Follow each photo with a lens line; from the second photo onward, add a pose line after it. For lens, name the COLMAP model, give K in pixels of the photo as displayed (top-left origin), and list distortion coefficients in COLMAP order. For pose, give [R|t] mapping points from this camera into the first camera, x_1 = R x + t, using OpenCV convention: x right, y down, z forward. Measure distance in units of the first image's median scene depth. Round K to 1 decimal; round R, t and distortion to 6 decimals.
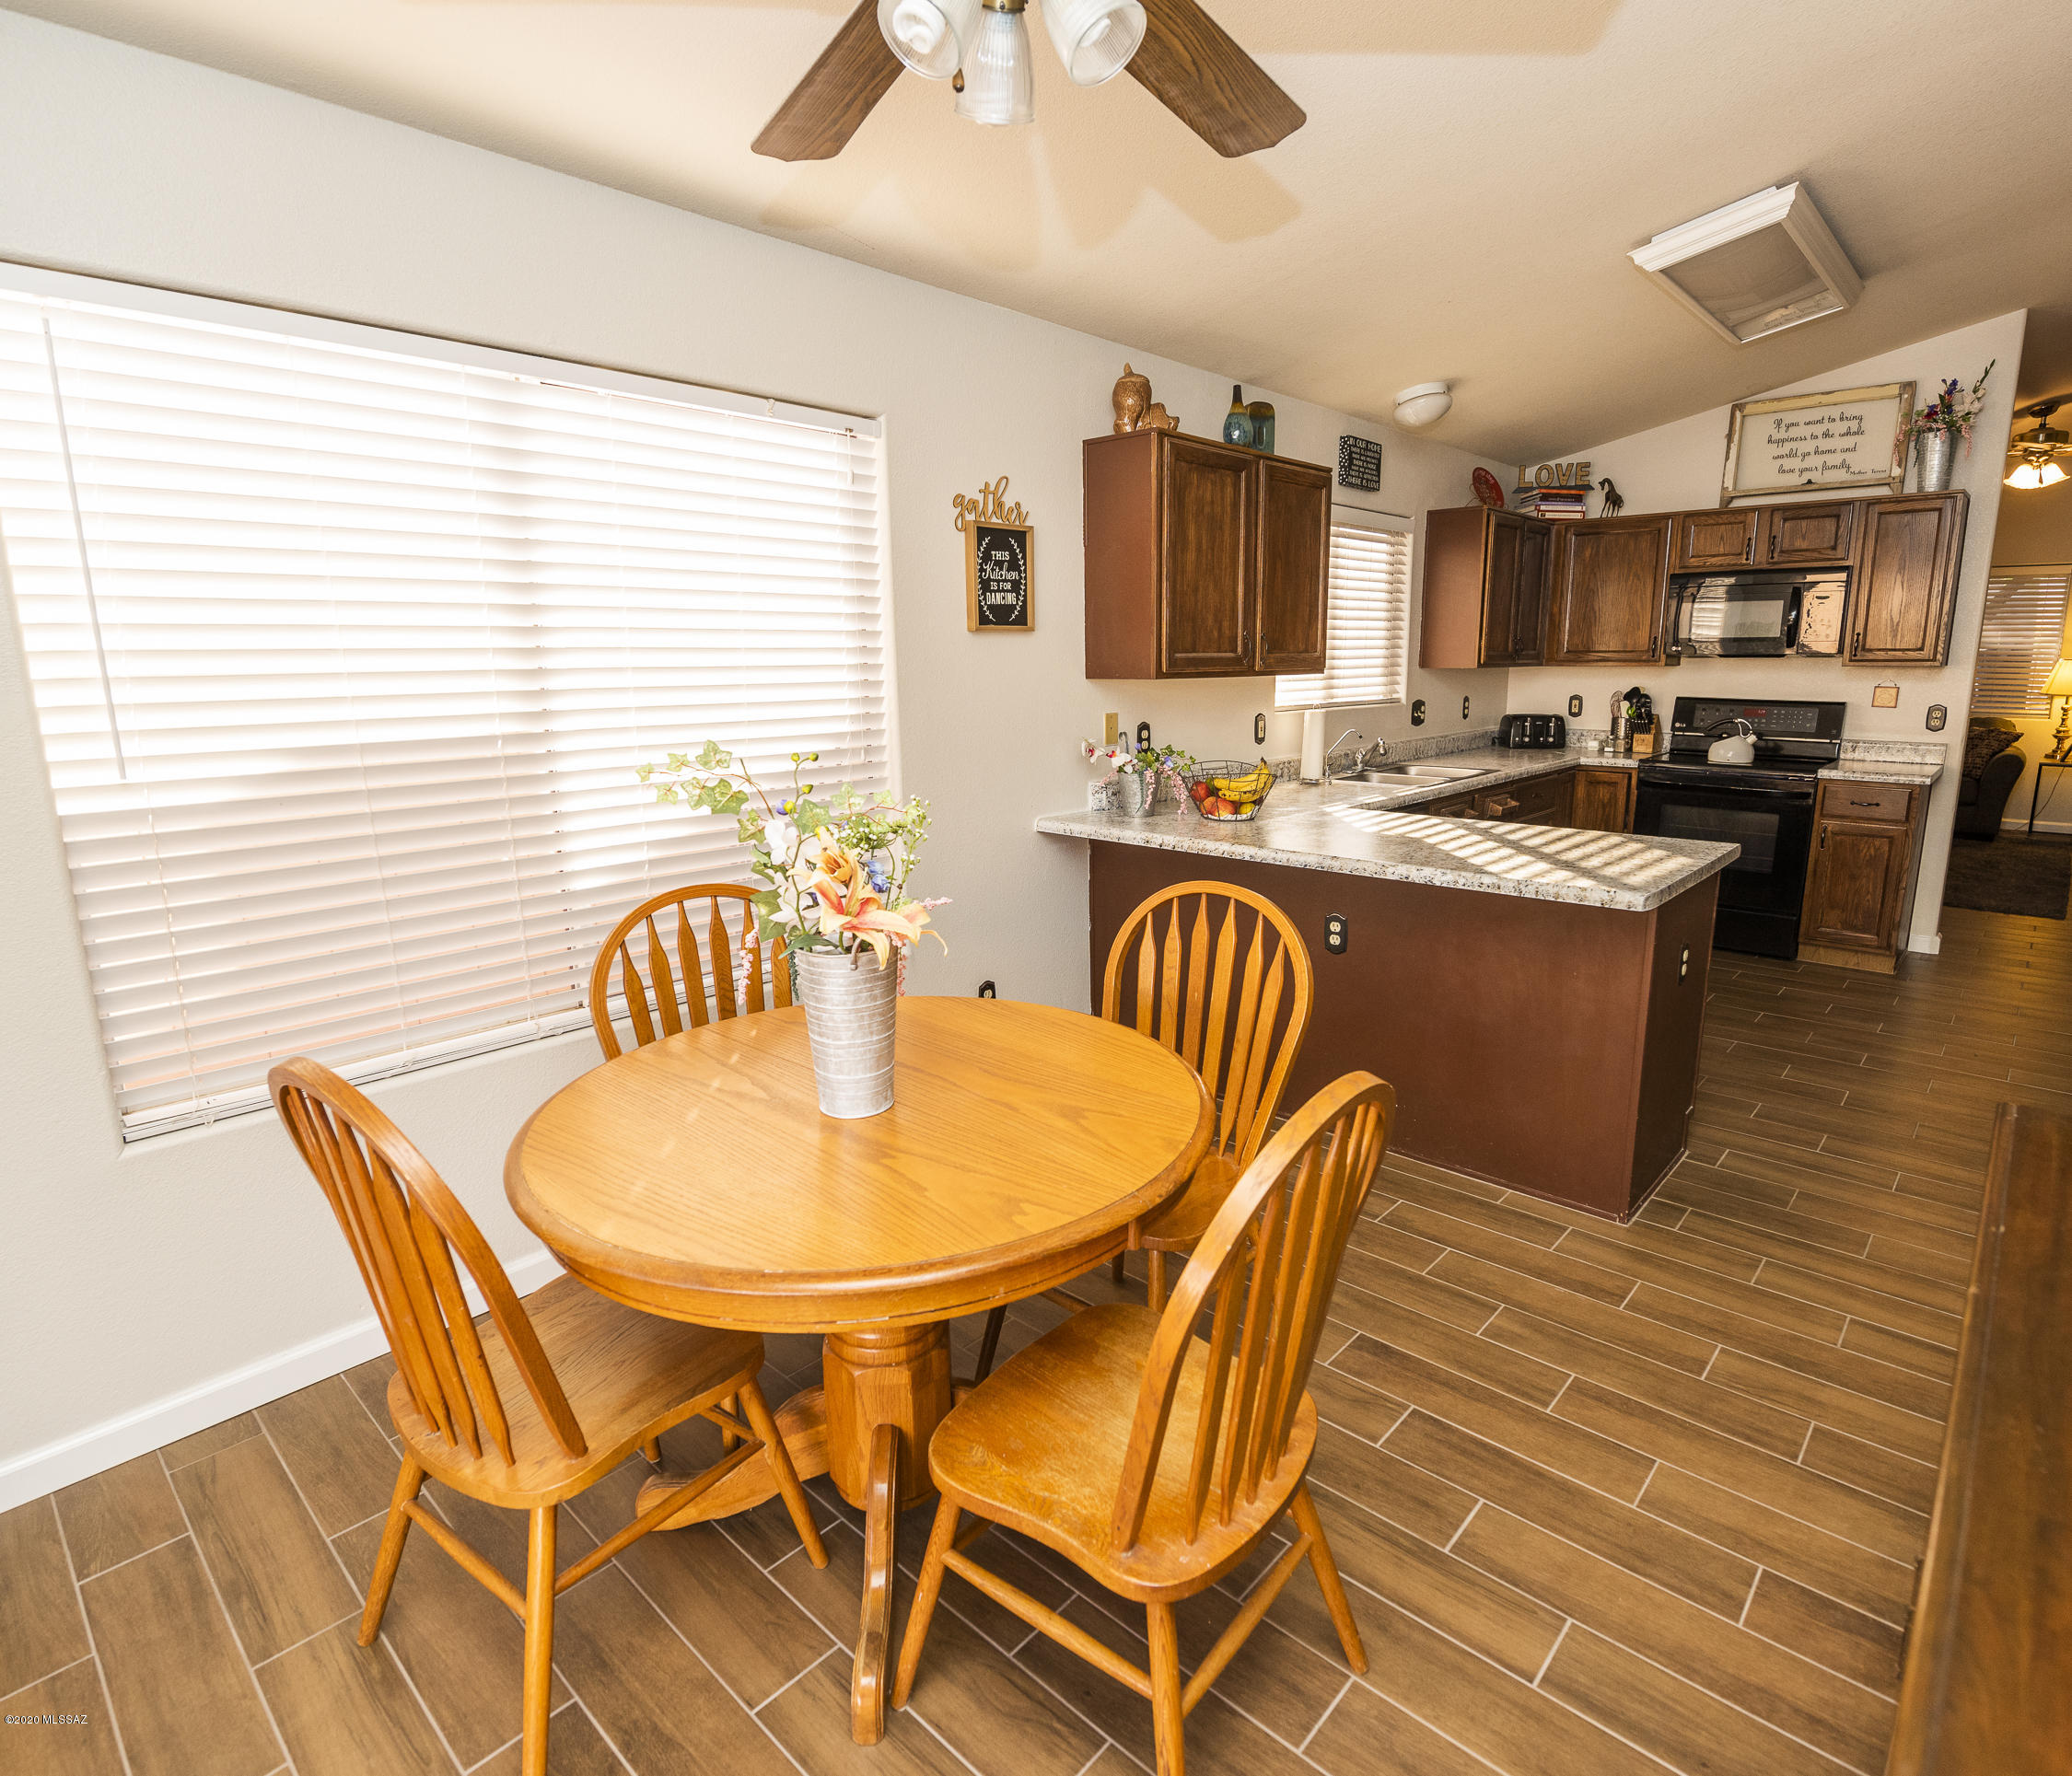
lens RADIAL K [[1141.7, 0, 1051.3], [0, 1141.7, 891.7], [0, 0, 1]] dist [-0.010226, -0.003684]
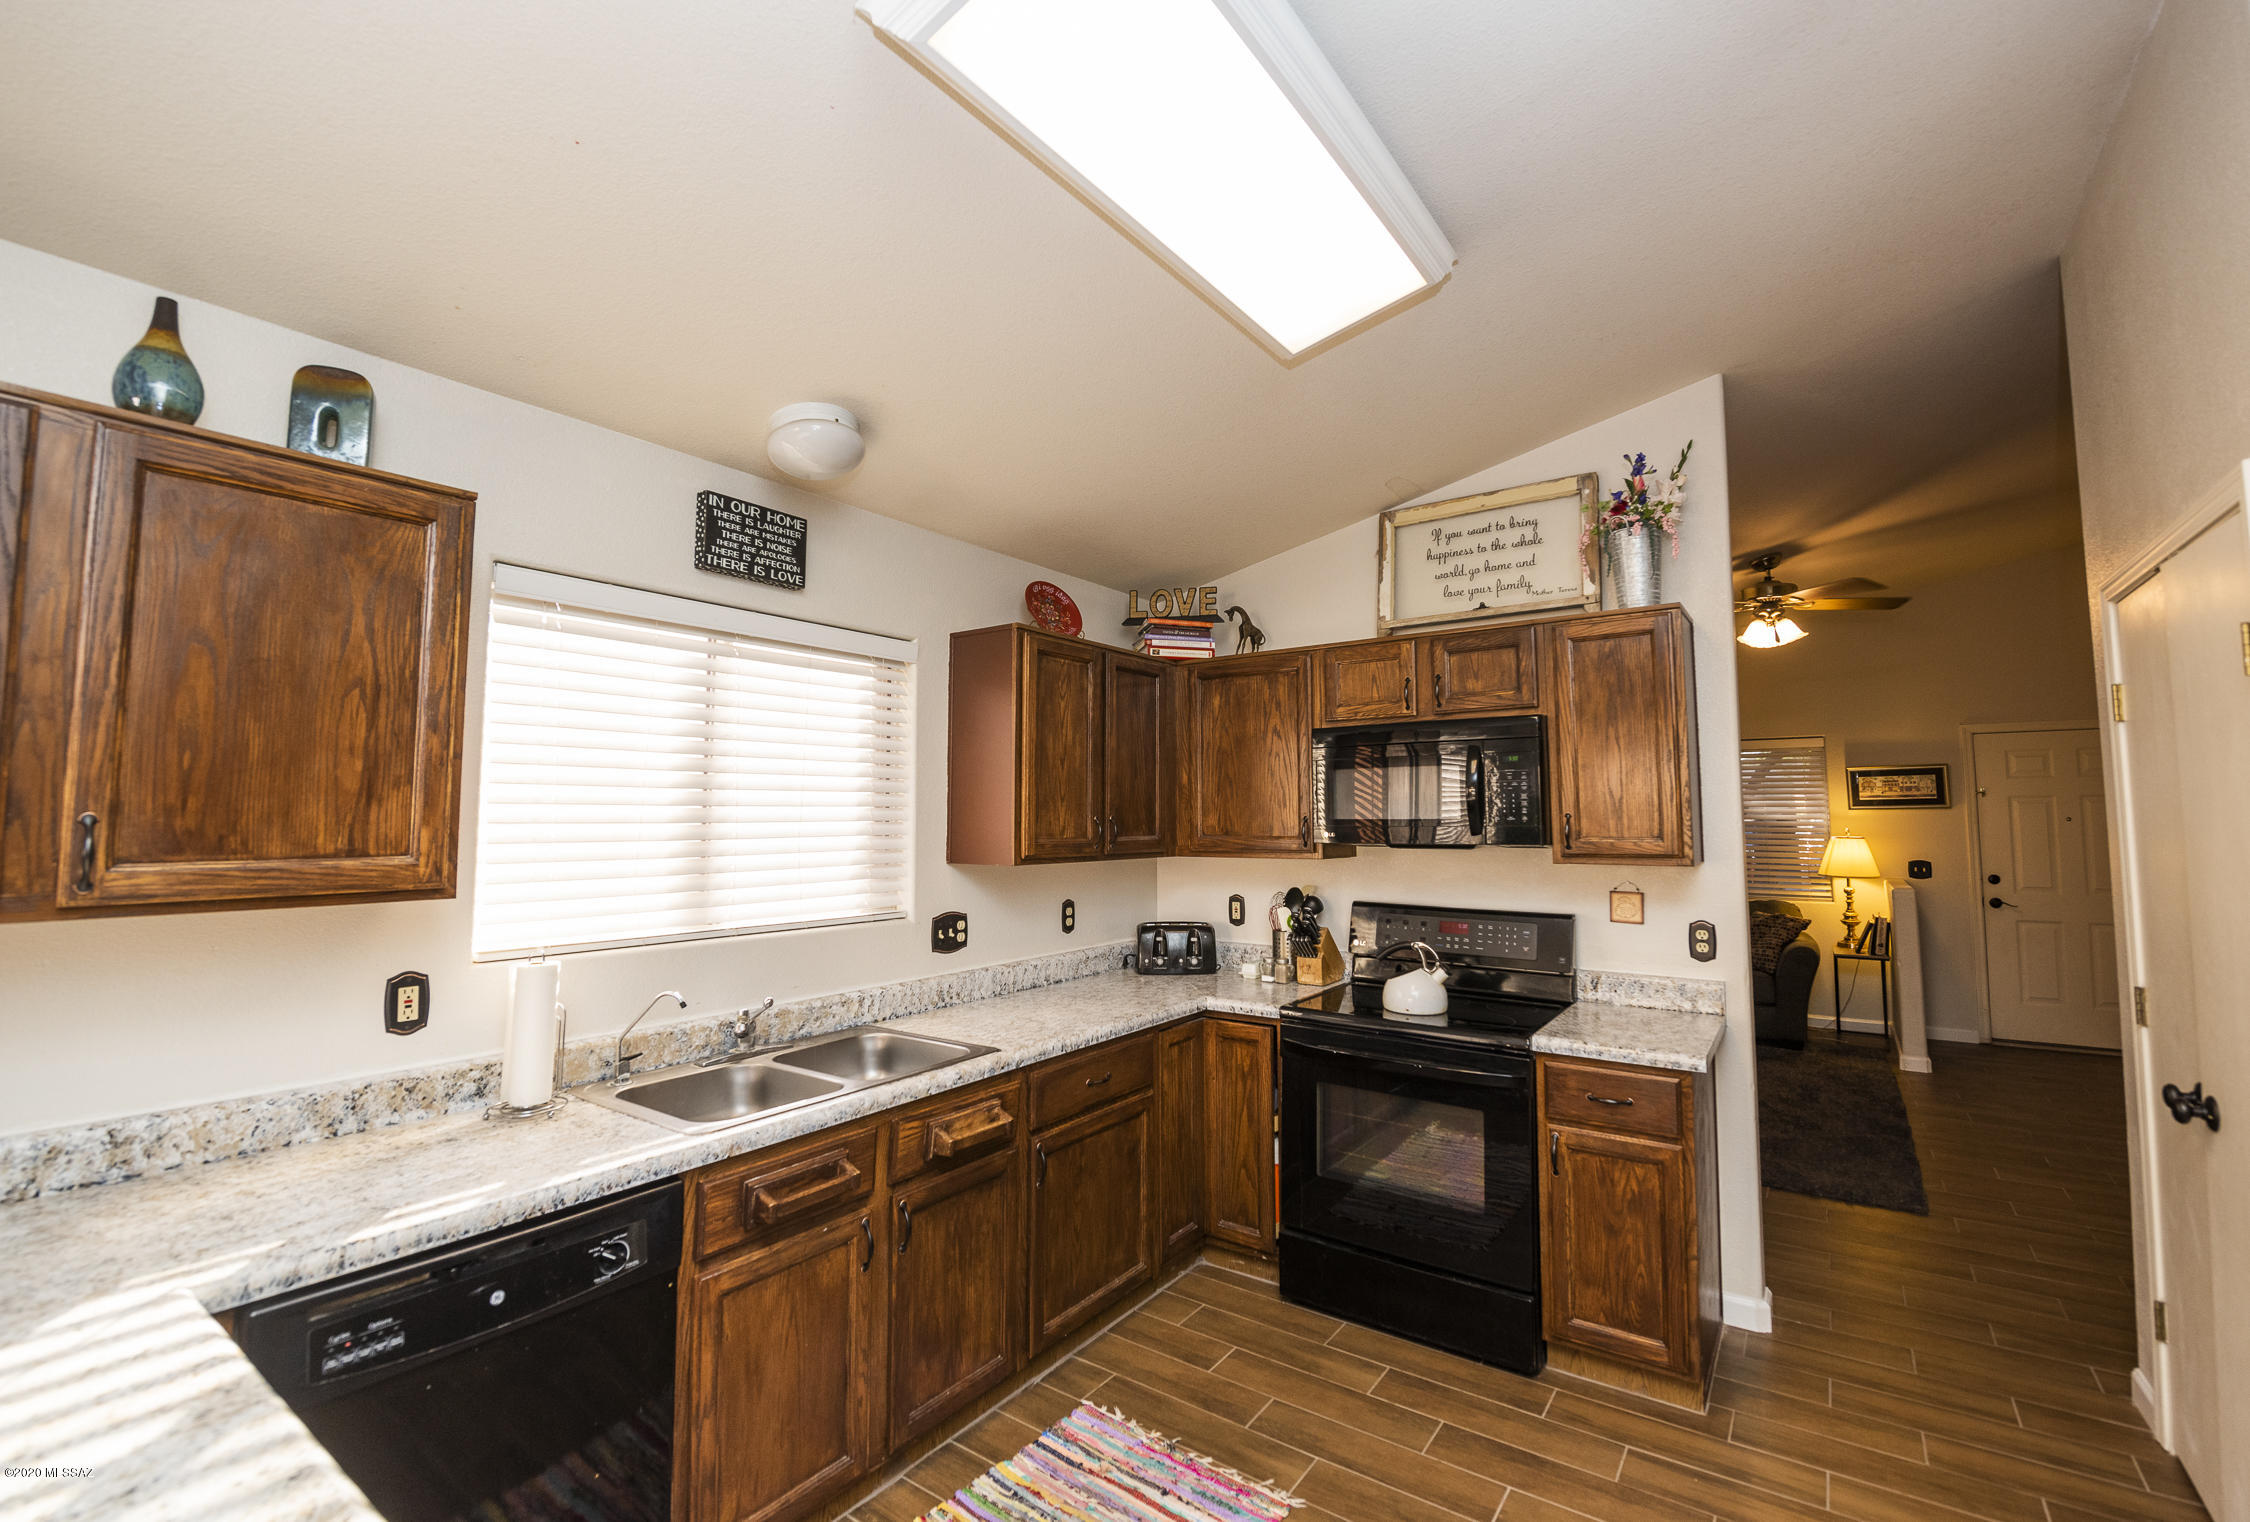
lens RADIAL K [[898.3, 0, 1195.1], [0, 898.3, 758.1], [0, 0, 1]] dist [-0.005470, -0.002967]
pose [[0.992513, 0.012749, 0.121473, 0.410630], [0.020848, 0.962260, -0.271333, -0.115724], [-0.120348, 0.271834, 0.954789, 0.493662]]
